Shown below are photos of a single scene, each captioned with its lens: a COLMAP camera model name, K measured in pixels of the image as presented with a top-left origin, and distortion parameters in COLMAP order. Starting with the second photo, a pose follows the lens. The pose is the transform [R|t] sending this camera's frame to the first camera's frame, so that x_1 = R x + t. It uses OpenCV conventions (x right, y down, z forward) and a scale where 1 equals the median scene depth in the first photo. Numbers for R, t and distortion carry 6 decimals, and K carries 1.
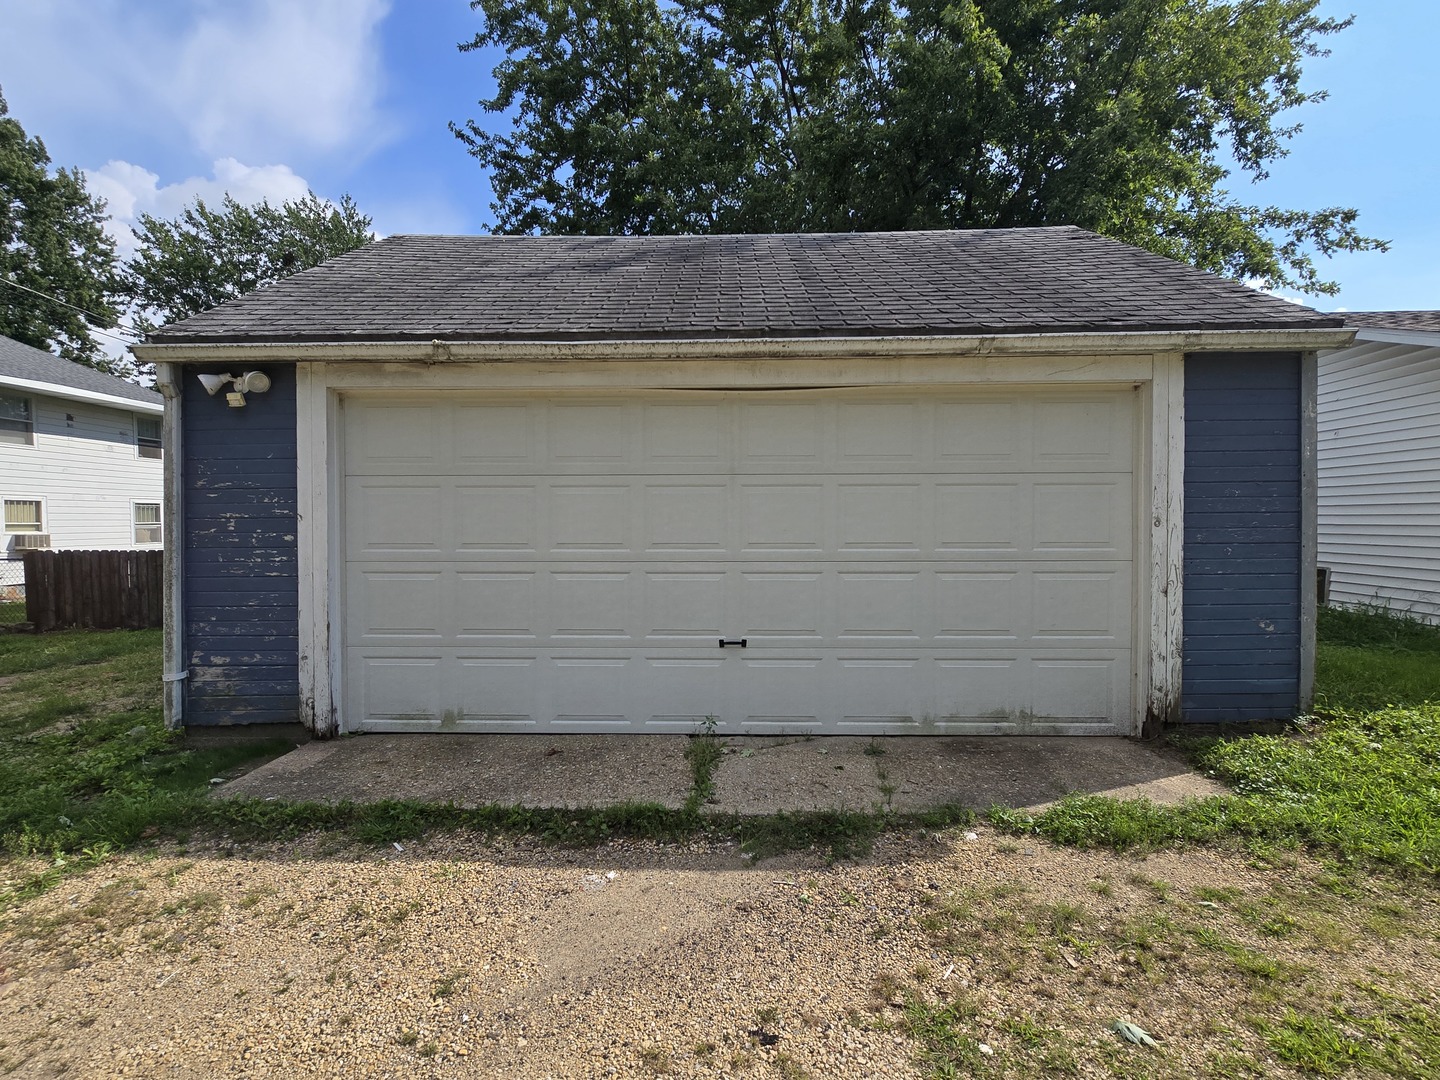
lens RADIAL K [[720.8, 0, 725.5], [0, 720.8, 538.2], [0, 0, 1]] dist [0.005905, 0.001121]
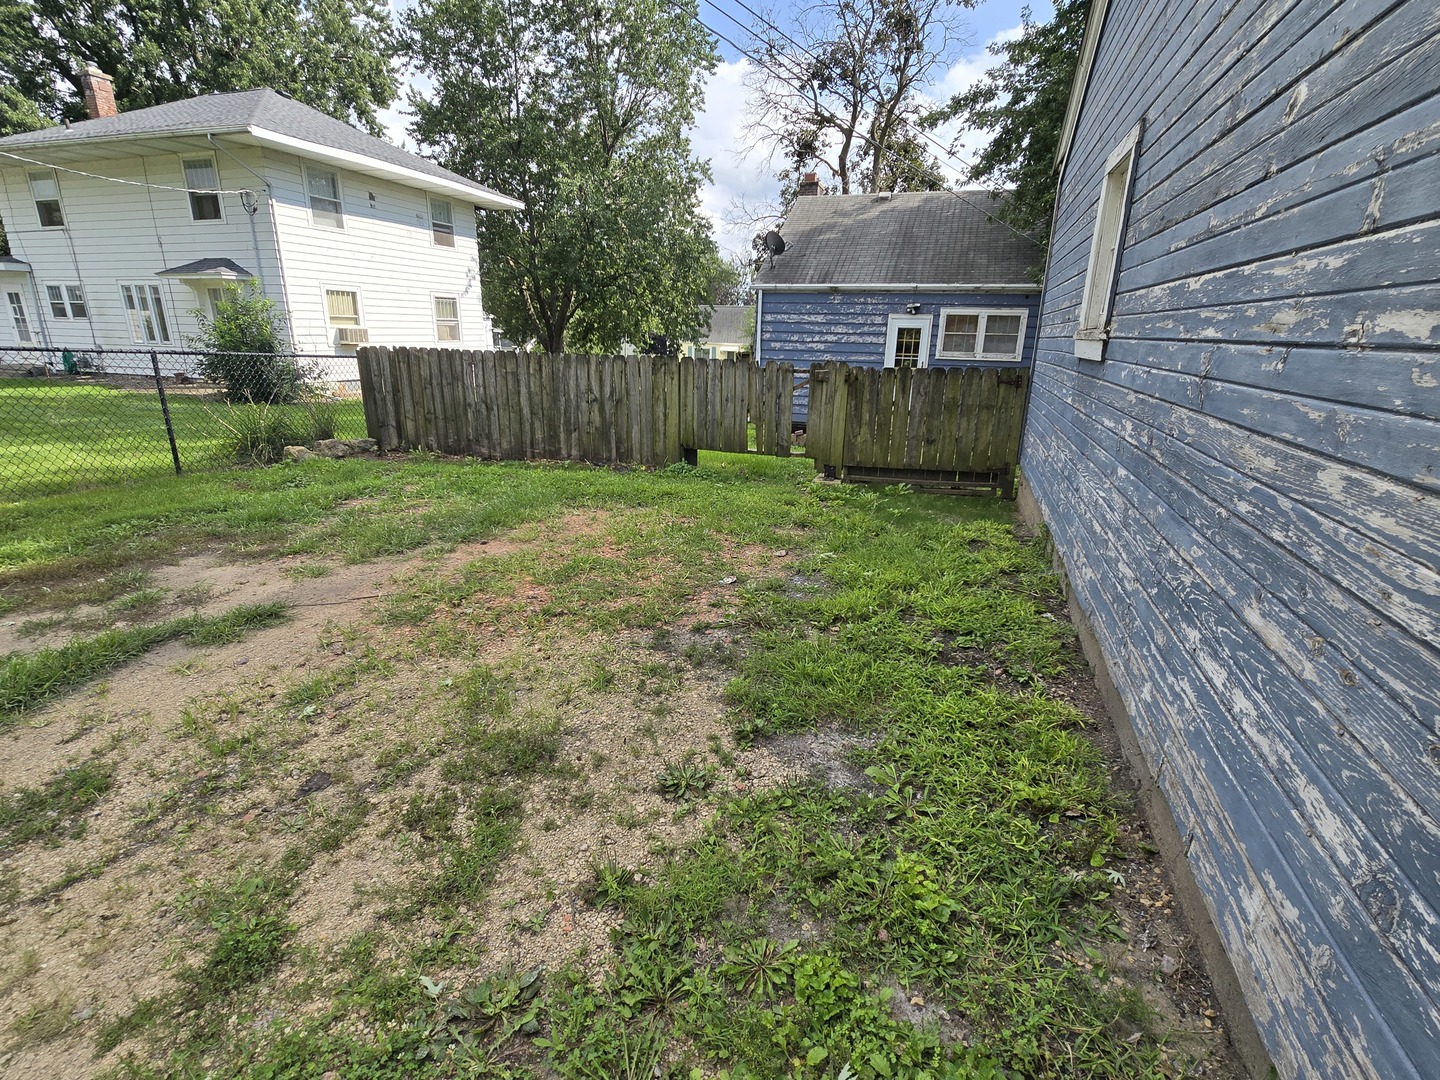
lens RADIAL K [[720.8, 0, 715.2], [0, 720.8, 542.9], [0, 0, 1]] dist [0.005905, 0.001121]
pose [[0.953176, 0.105342, -0.283477, -0.196676], [-0.027947, 0.964042, 0.264275, 0.002771], [0.301123, -0.243978, 0.921846, 0.192442]]
